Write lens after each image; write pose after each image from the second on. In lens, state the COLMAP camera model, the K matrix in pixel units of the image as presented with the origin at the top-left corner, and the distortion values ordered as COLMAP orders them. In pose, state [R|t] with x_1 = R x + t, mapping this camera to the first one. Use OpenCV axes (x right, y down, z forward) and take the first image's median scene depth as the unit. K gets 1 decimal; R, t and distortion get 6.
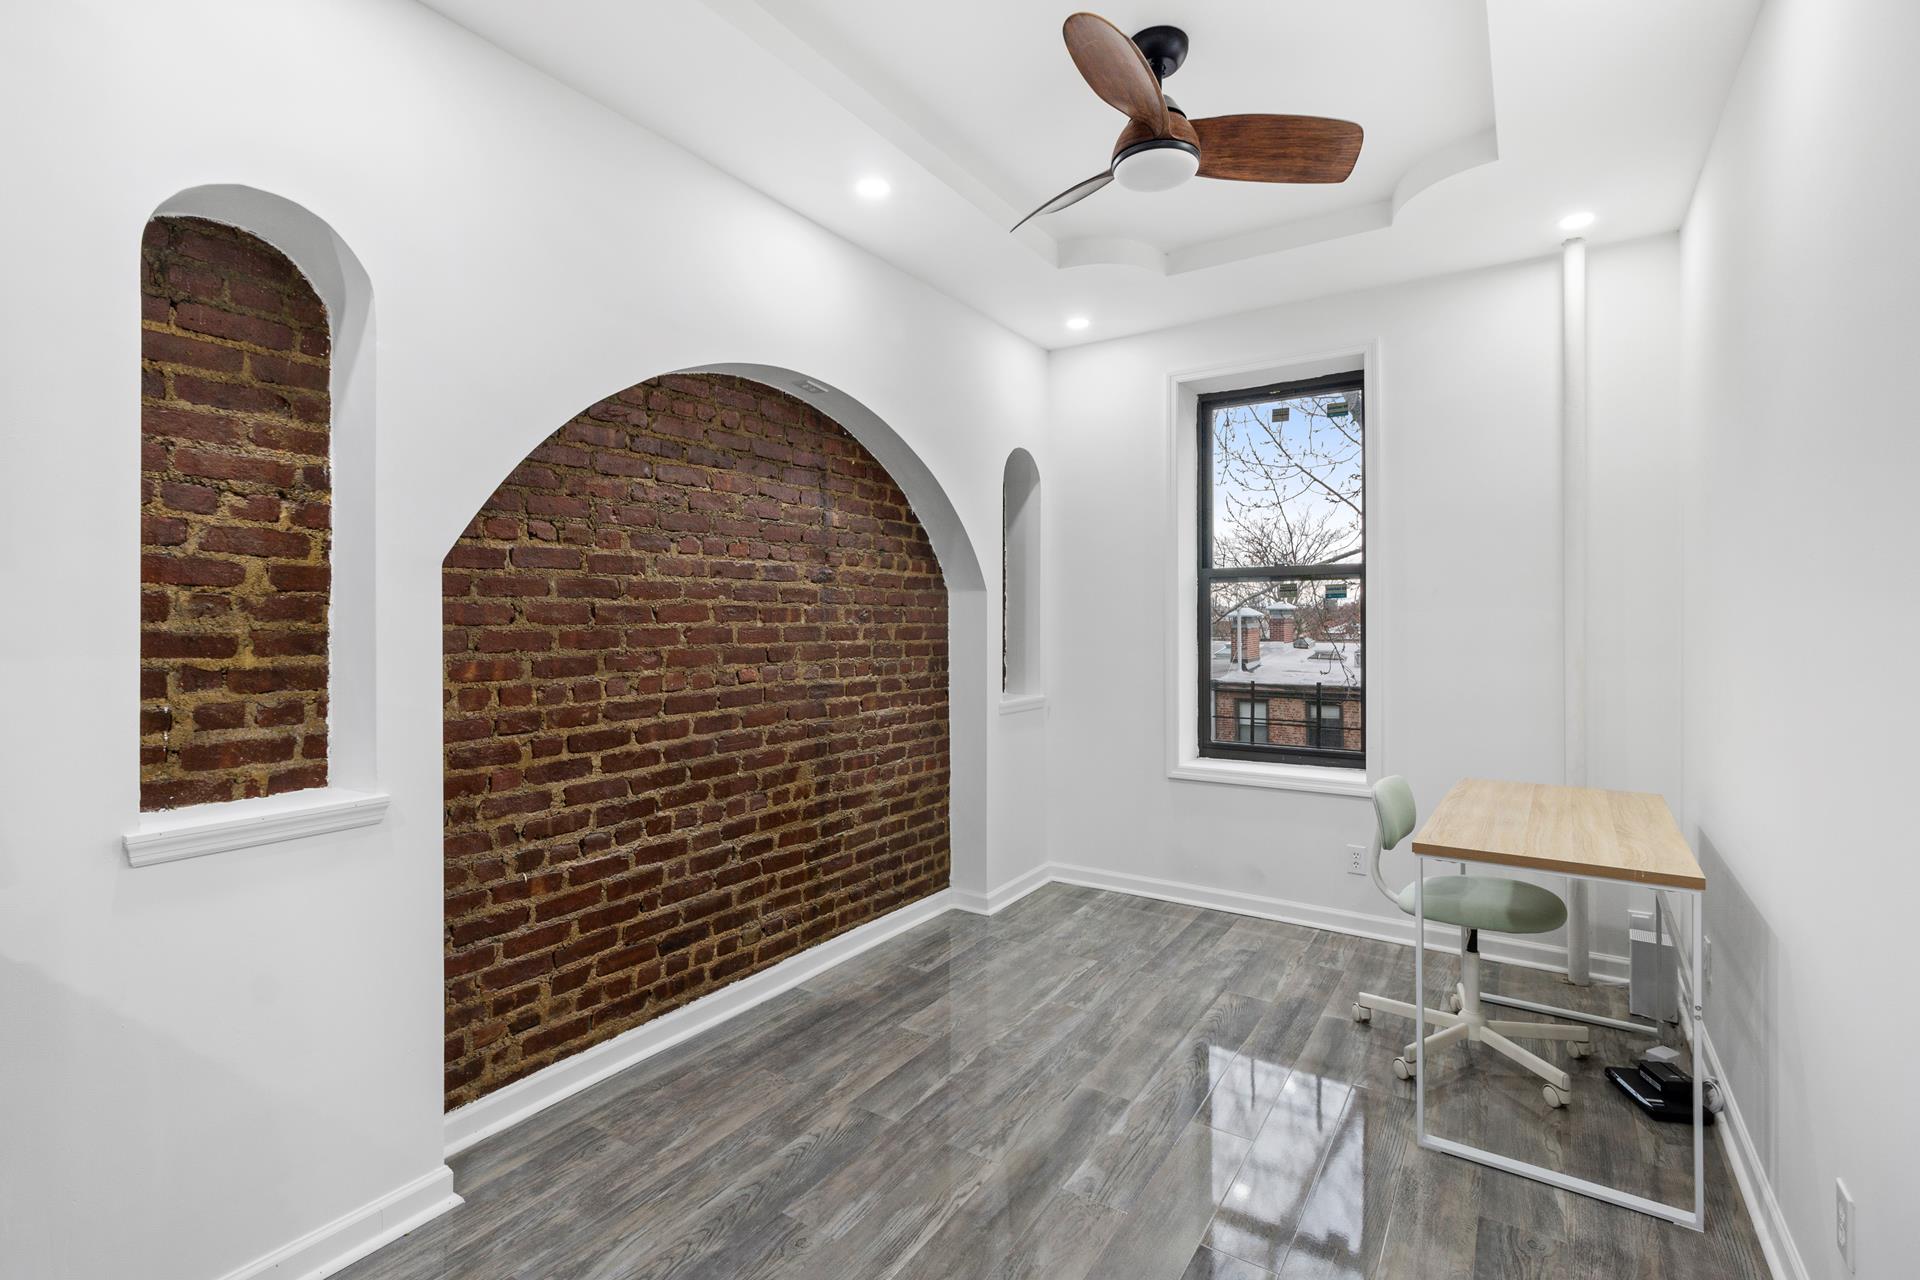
lens RADIAL K [[880.3, 0, 943.6], [0, 880.3, 626.2], [0, 0, 1]] dist [0.001964, 0.000451]
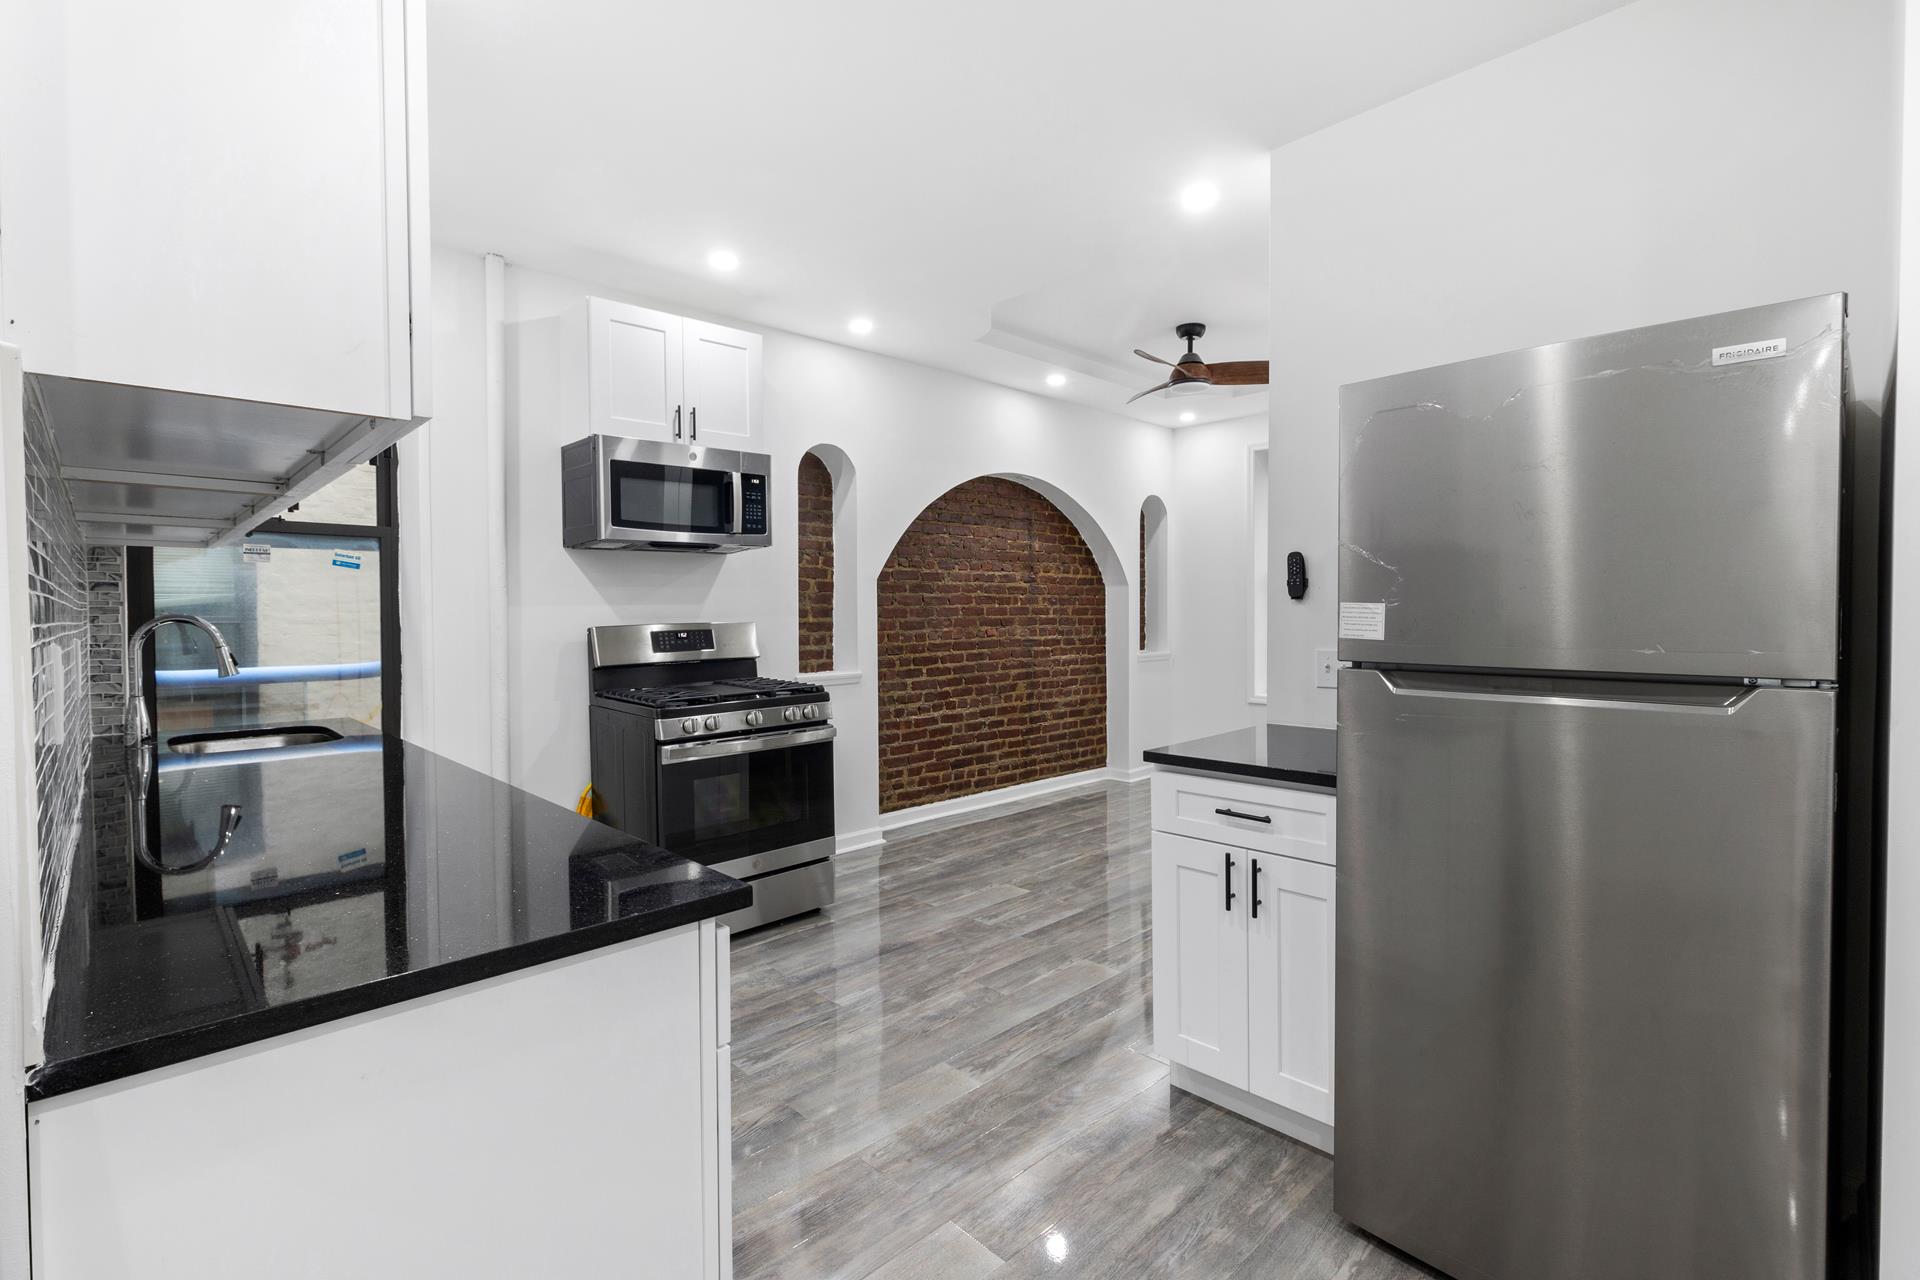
lens RADIAL K [[880.3, 0, 943.9], [0, 880.3, 627.2], [0, 0, 1]] dist [0.001964, 0.000451]
pose [[0.975428, -0.001103, -0.220316, 0.108798], [0.004106, 0.999905, 0.013174, 0.021054], [0.220281, -0.013755, 0.975339, -0.988911]]
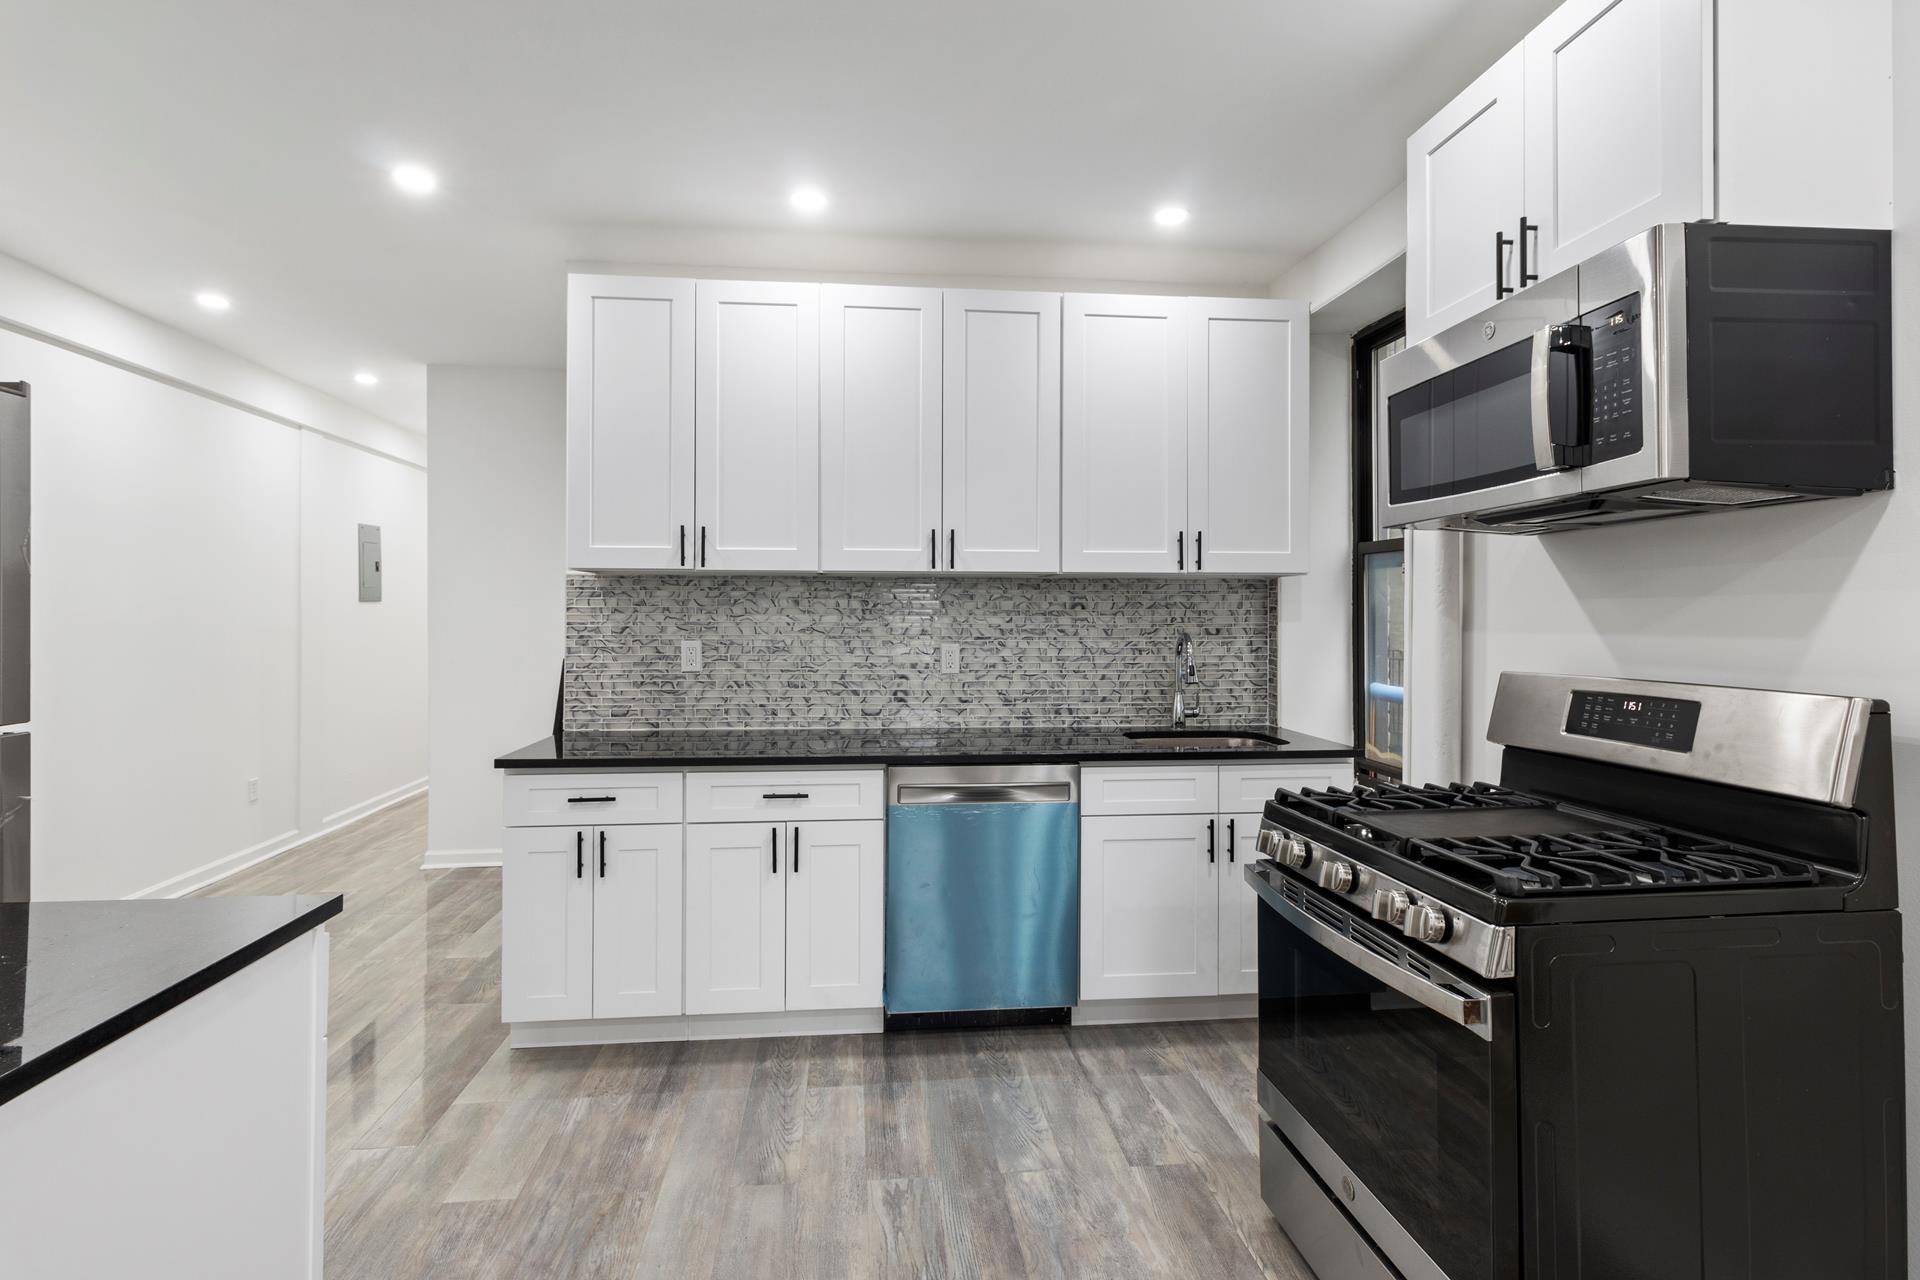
lens RADIAL K [[880.3, 0, 926.5], [0, 880.3, 610.0], [0, 0, 1]] dist [0.001964, 0.000451]
pose [[-0.771084, -0.004237, -0.636719, 0.173956], [-0.006721, 0.999976, 0.001486, -0.016153], [0.636698, 0.005425, -0.771094, 0.498474]]
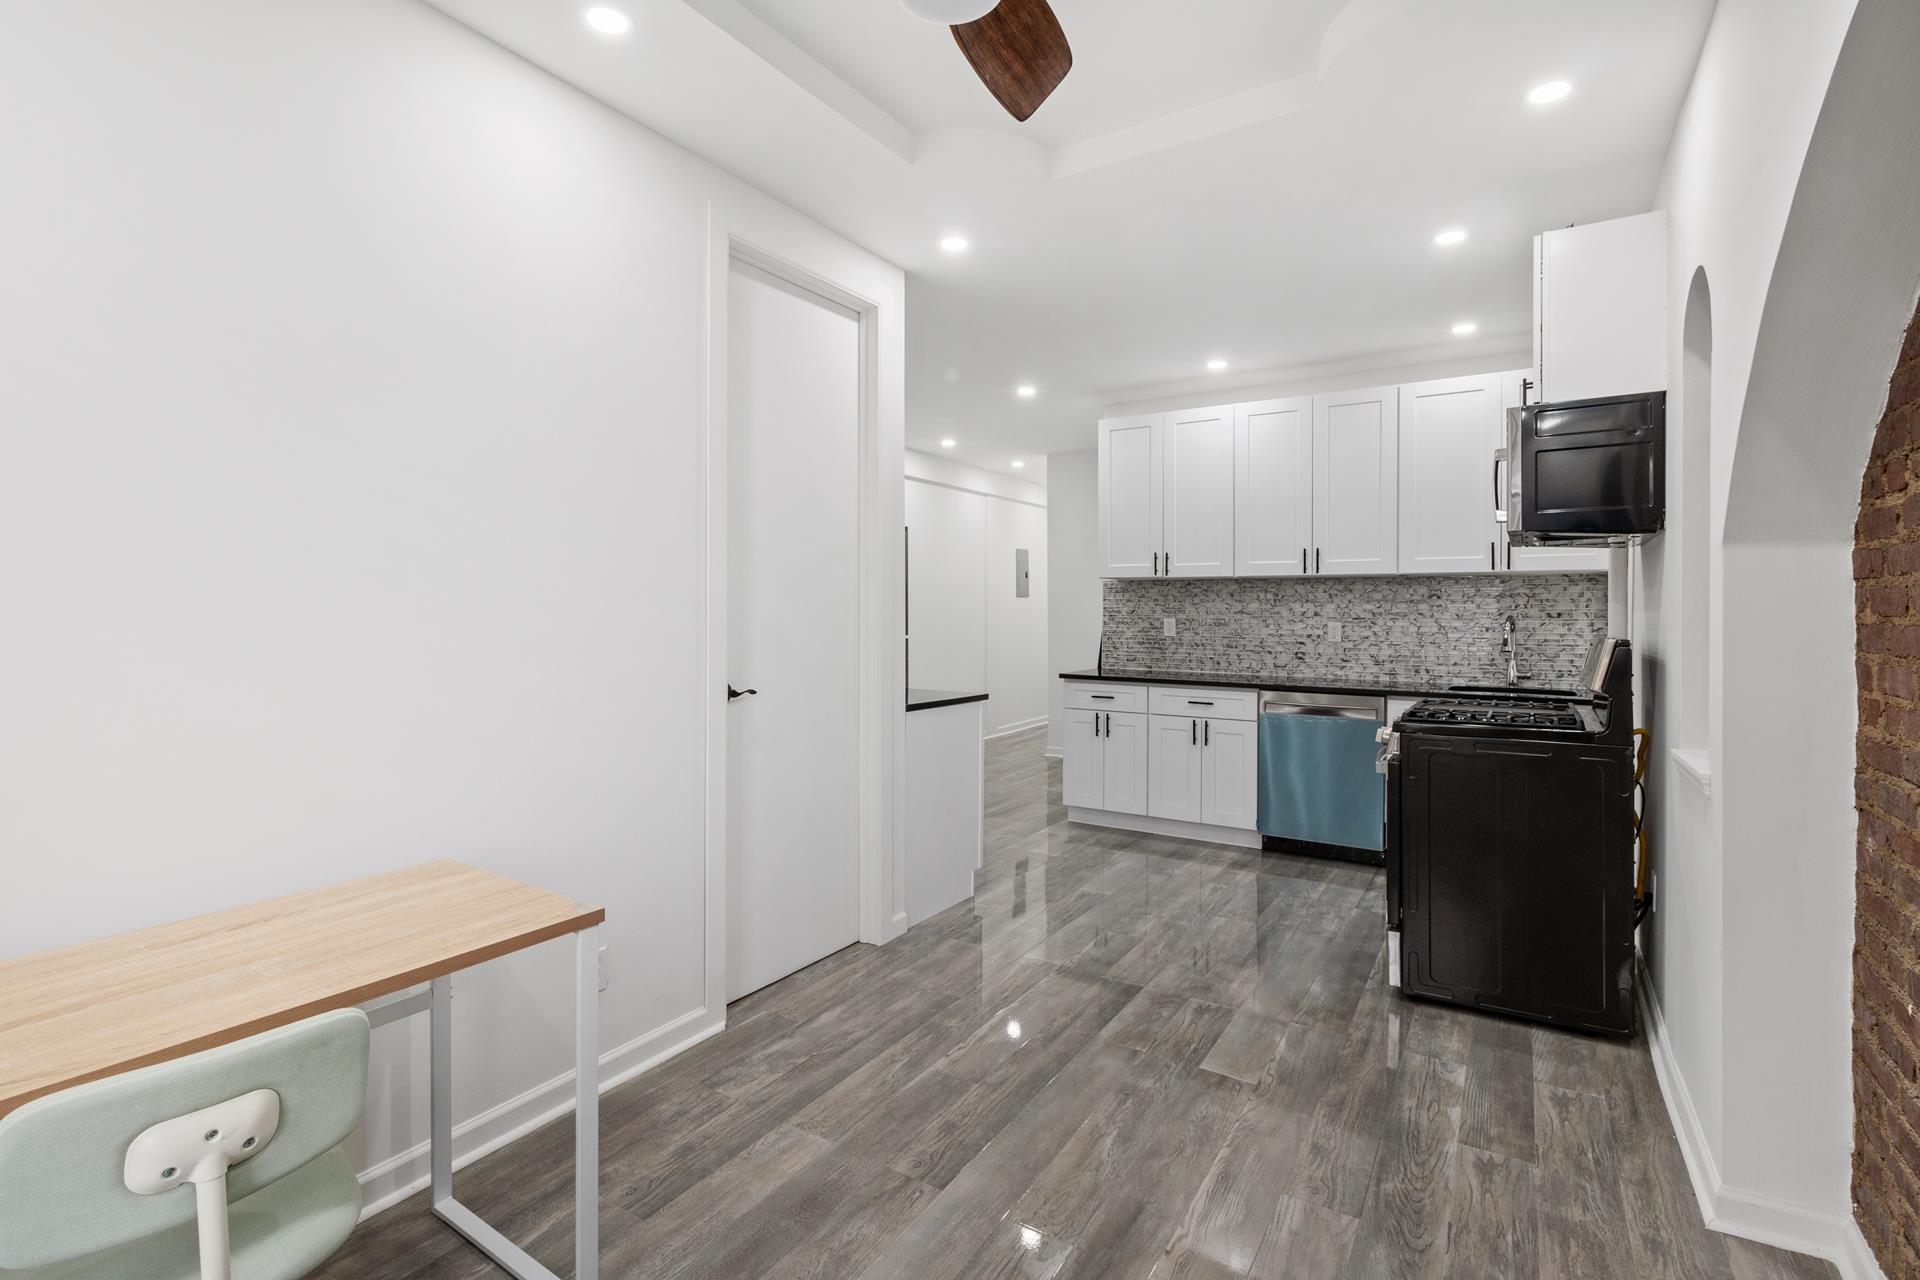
lens RADIAL K [[880.3, 0, 957.4], [0, 880.3, 623.2], [0, 0, 1]] dist [0.001964, 0.000451]
pose [[-0.999532, -0.002200, -0.030496, 0.211758], [-0.002989, 0.999662, 0.025842, -0.010059], [0.030429, 0.025921, -0.999201, 1.418308]]
